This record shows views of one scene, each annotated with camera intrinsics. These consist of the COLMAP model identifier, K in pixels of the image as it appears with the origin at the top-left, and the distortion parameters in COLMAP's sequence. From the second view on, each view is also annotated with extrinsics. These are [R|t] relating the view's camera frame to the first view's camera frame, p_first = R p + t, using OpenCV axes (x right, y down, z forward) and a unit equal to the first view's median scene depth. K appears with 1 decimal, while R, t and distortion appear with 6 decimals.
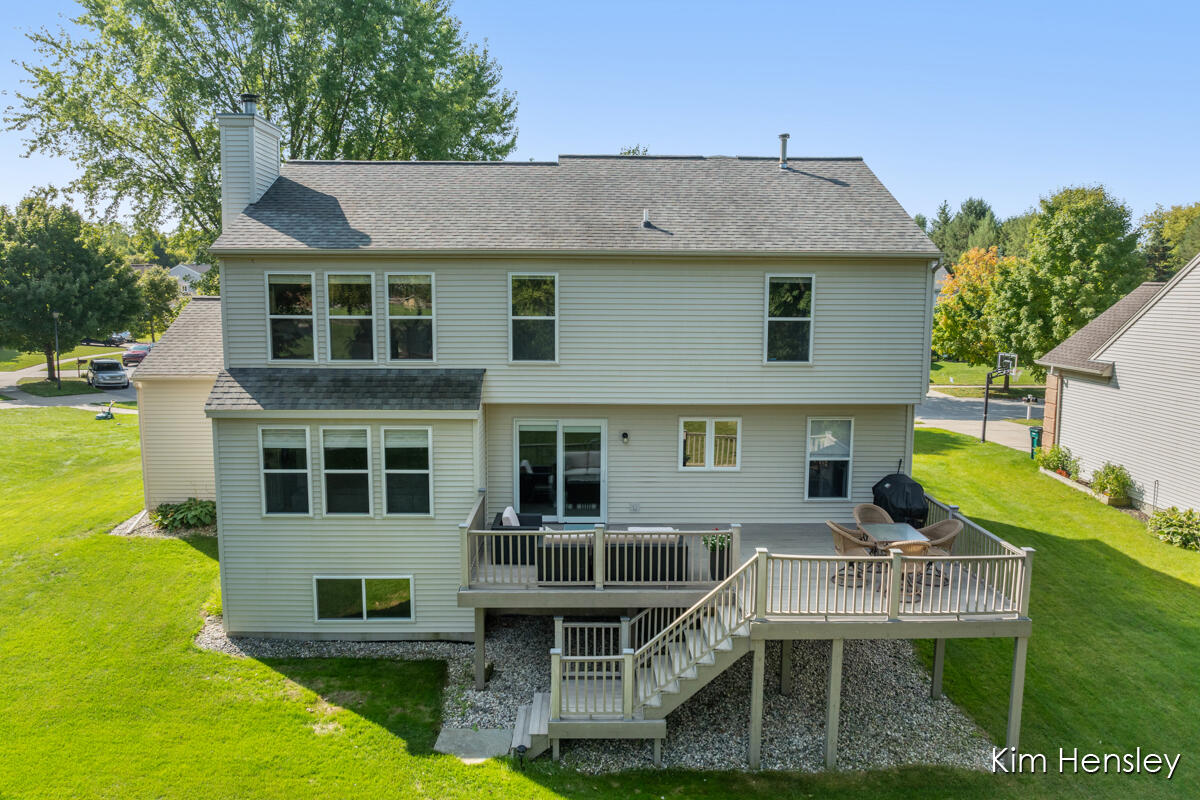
lens RADIAL K [[848.7, 0, 600.0], [0, 848.7, 400.0], [0, 0, 1]] dist [-0.004880, -0.081548]
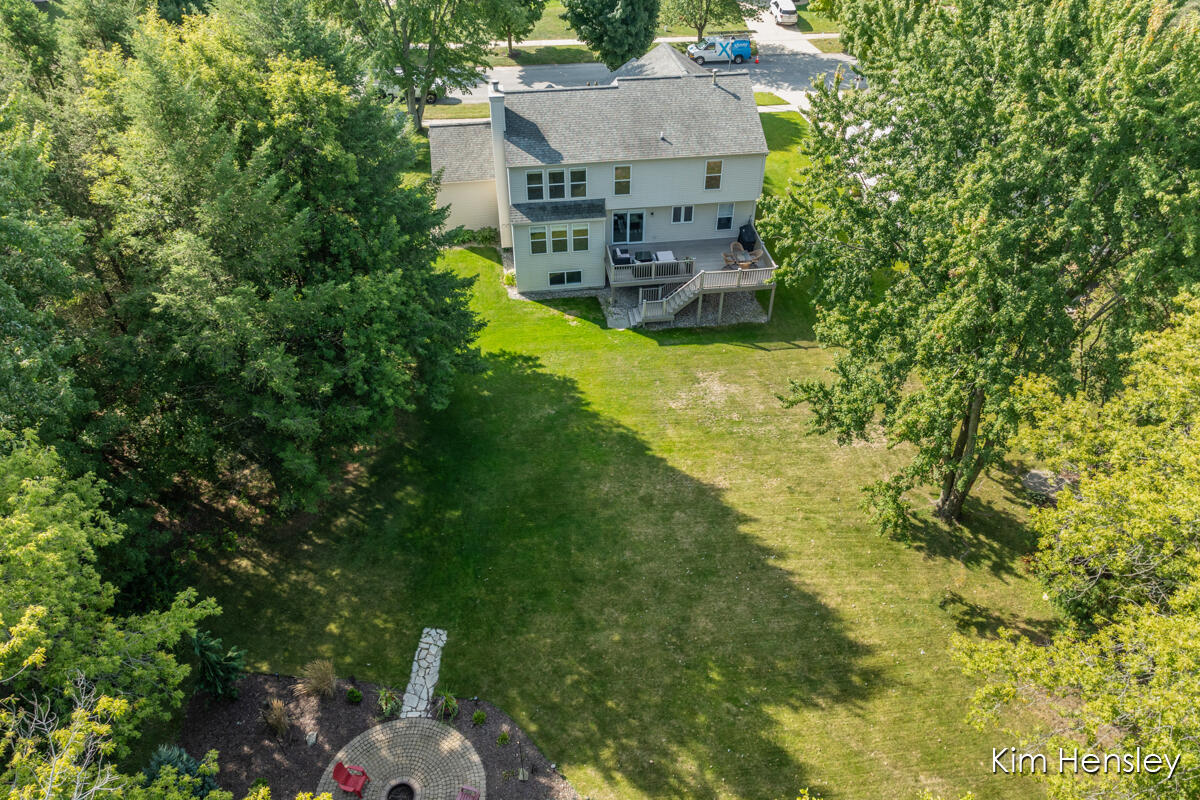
lens RADIAL K [[848.7, 0, 600.0], [0, 848.7, 400.0], [0, 0, 1]] dist [-0.004880, -0.081548]
pose [[0.993498, -0.077841, 0.083075, -0.441615], [0.021075, 0.842861, 0.537718, -0.992629], [-0.111878, -0.532472, 0.839022, -1.710089]]
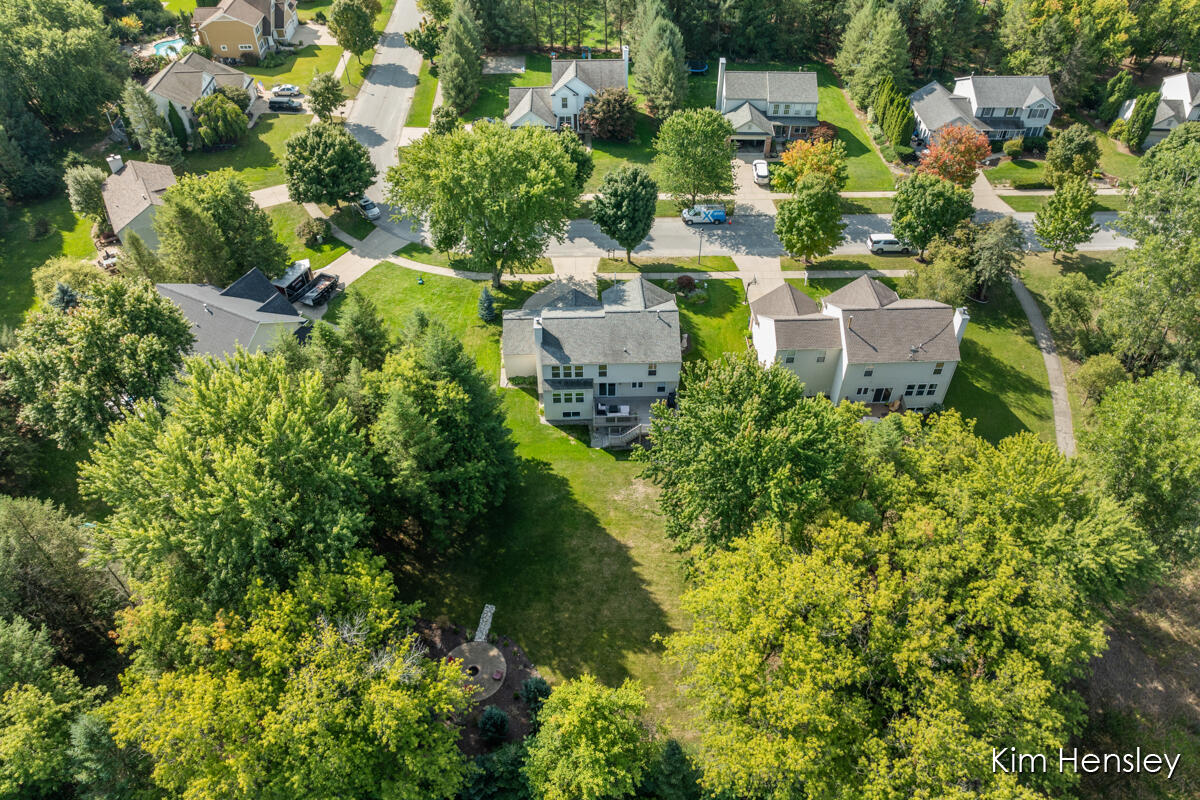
lens RADIAL K [[848.7, 0, 600.0], [0, 848.7, 400.0], [0, 0, 1]] dist [-0.004880, -0.081548]
pose [[0.999917, -0.012772, 0.001758, -0.107397], [0.009228, 0.804280, 0.594178, -3.061891], [-0.009003, -0.594113, 0.804331, -3.301710]]
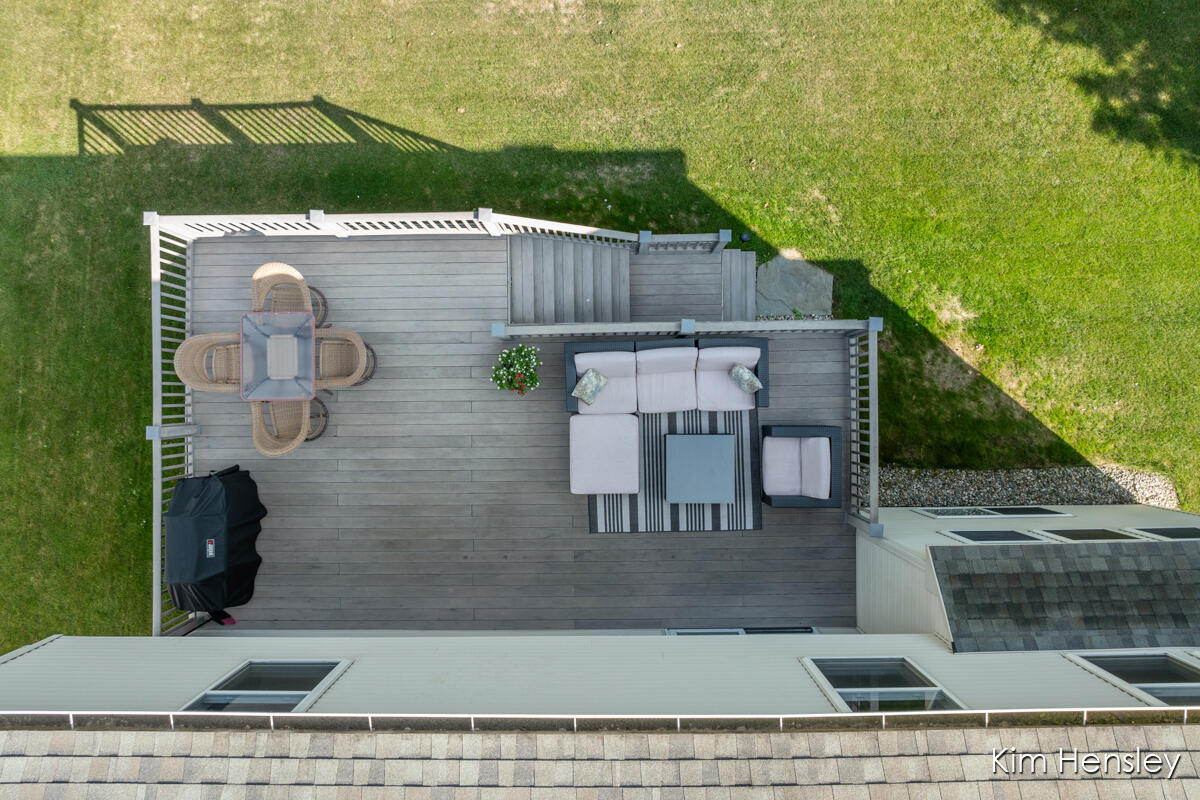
lens RADIAL K [[848.7, 0, 600.0], [0, 848.7, 400.0], [0, 0, 1]] dist [-0.004880, -0.081548]
pose [[-0.999945, -0.007889, 0.006980, 0.063468], [0.007921, -0.126431, 0.991944, -0.481460], [-0.006943, 0.991944, 0.126487, 0.823200]]
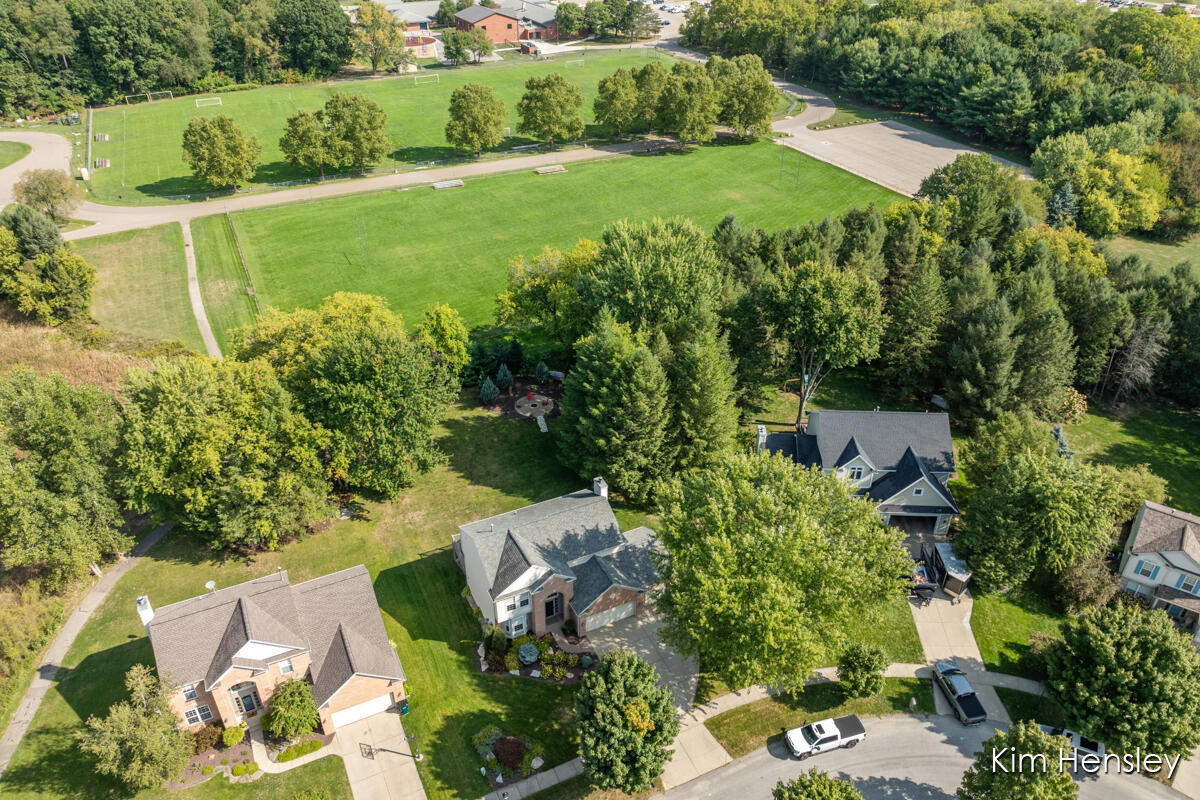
lens RADIAL K [[848.7, 0, 600.0], [0, 848.7, 400.0], [0, 0, 1]] dist [-0.004880, -0.081548]
pose [[-0.907267, 0.220462, -0.358137, 1.295903], [-0.055920, 0.780783, 0.622295, -4.000213], [0.416820, 0.584615, -0.696051, 4.476223]]
